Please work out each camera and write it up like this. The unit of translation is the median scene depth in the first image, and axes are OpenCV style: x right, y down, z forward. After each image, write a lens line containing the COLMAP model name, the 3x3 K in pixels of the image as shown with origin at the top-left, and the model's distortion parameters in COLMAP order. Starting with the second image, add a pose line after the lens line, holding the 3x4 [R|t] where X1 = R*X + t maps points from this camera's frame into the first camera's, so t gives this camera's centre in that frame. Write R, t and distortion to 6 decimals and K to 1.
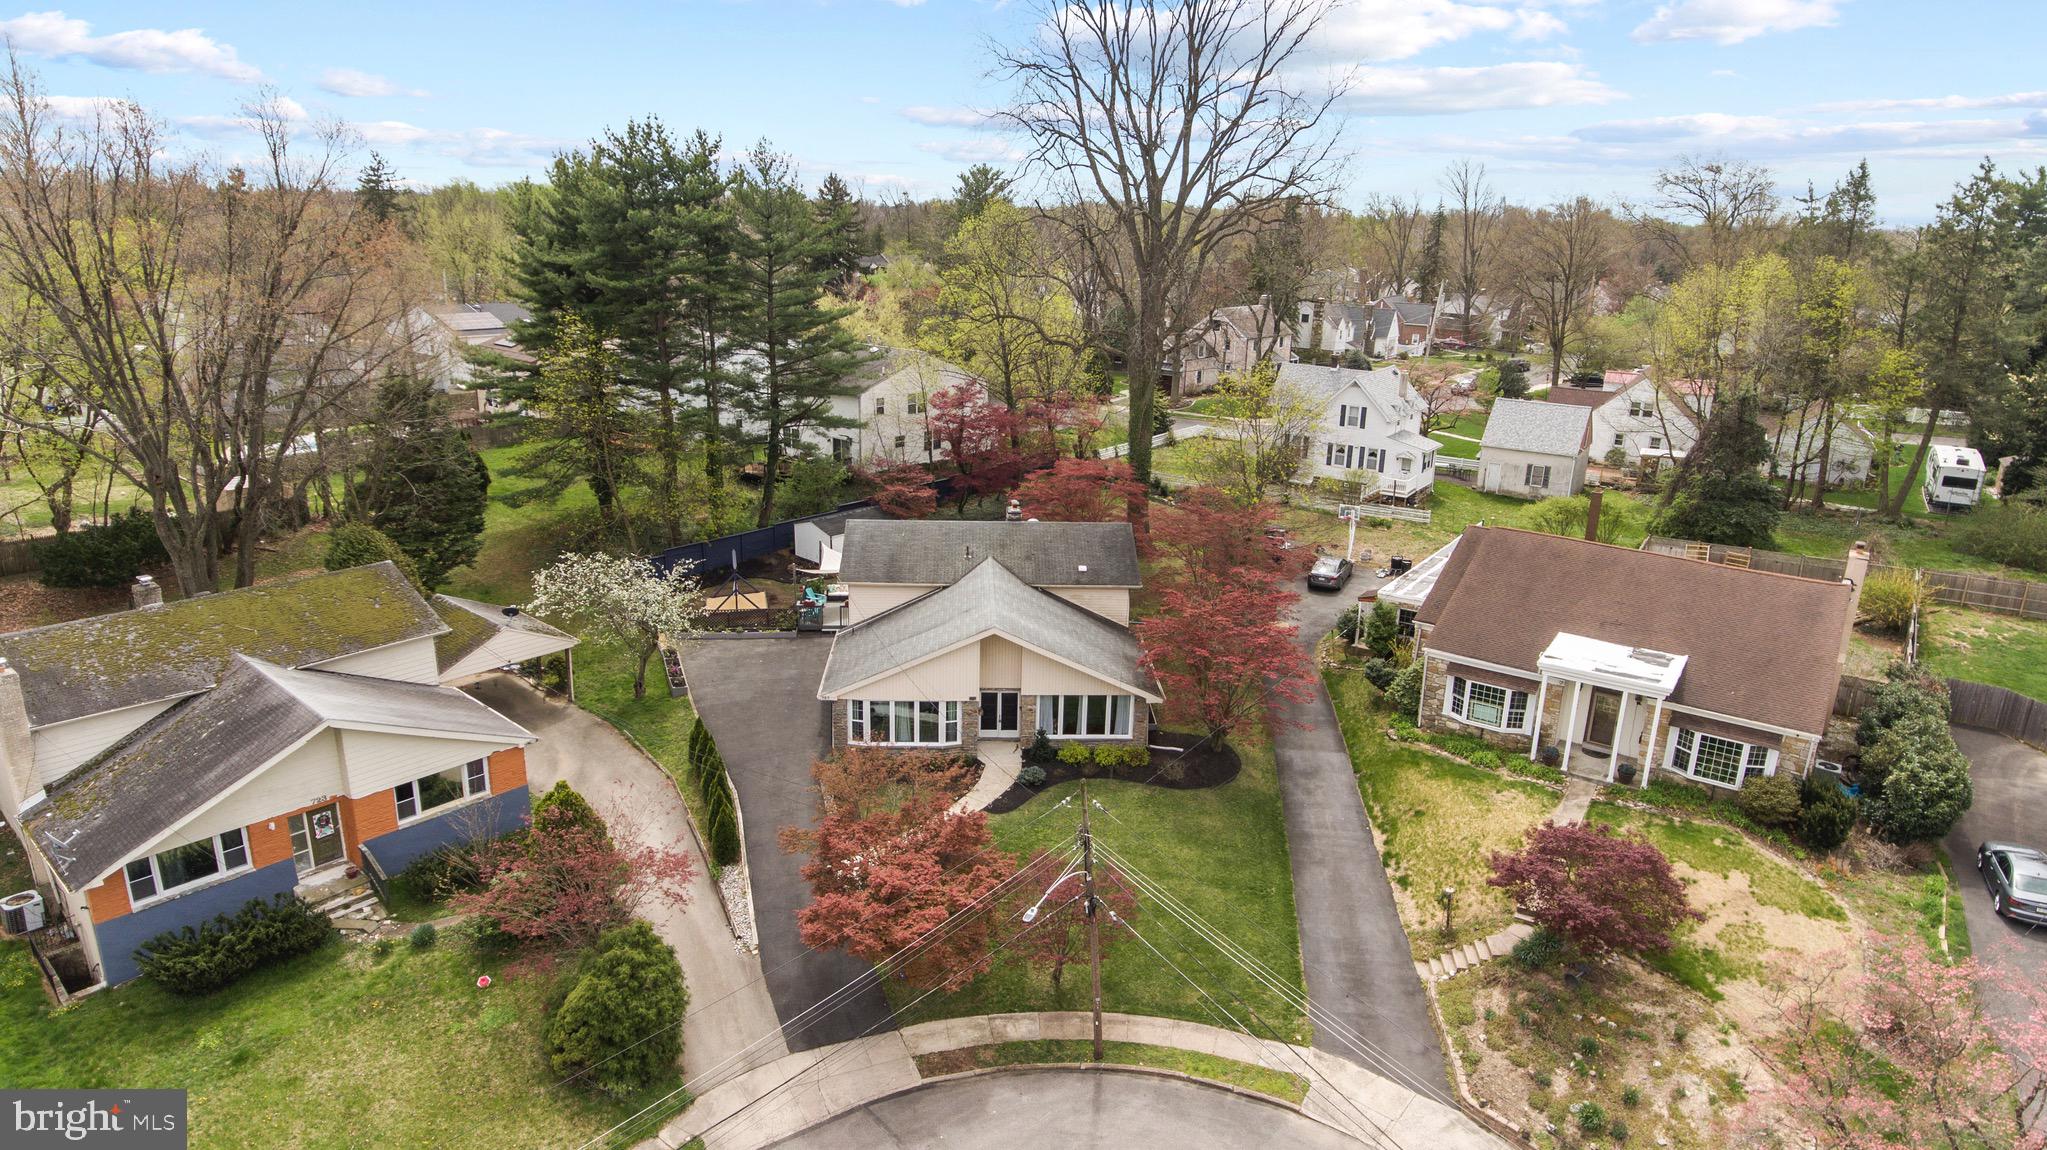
lens RADIAL K [[1205.9, 0, 1030.4], [0, 1205.9, 564.8], [0, 0, 1]] dist [-0.003187, 0.003444]
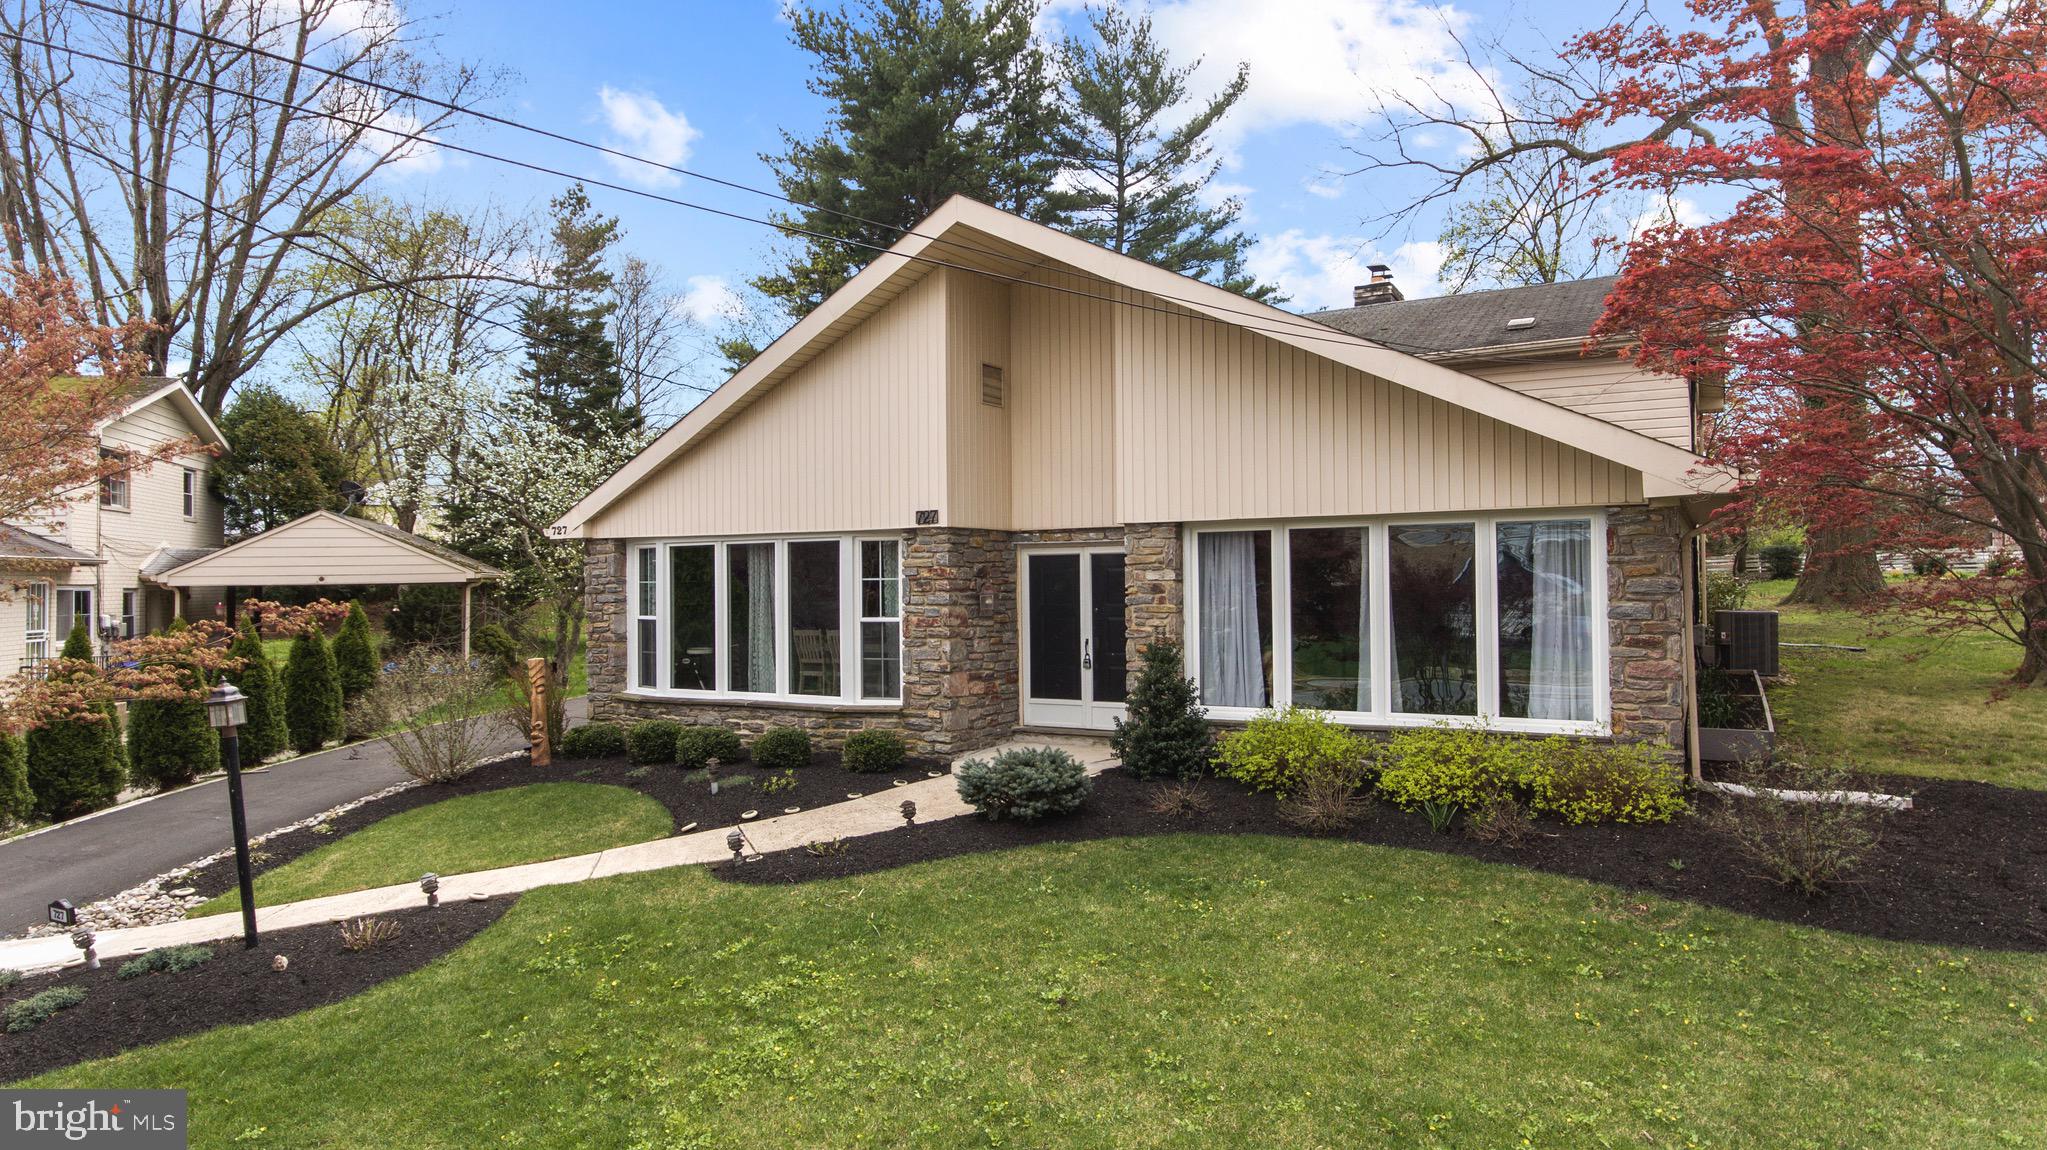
lens RADIAL K [[1205.9, 0, 1030.4], [0, 1205.9, 564.8], [0, 0, 1]] dist [-0.003187, 0.003444]
pose [[0.845222, -0.040067, -0.532912, 0.117226], [-0.121977, 0.956400, -0.265369, 0.191781], [0.520309, 0.289299, 0.803483, 0.802060]]
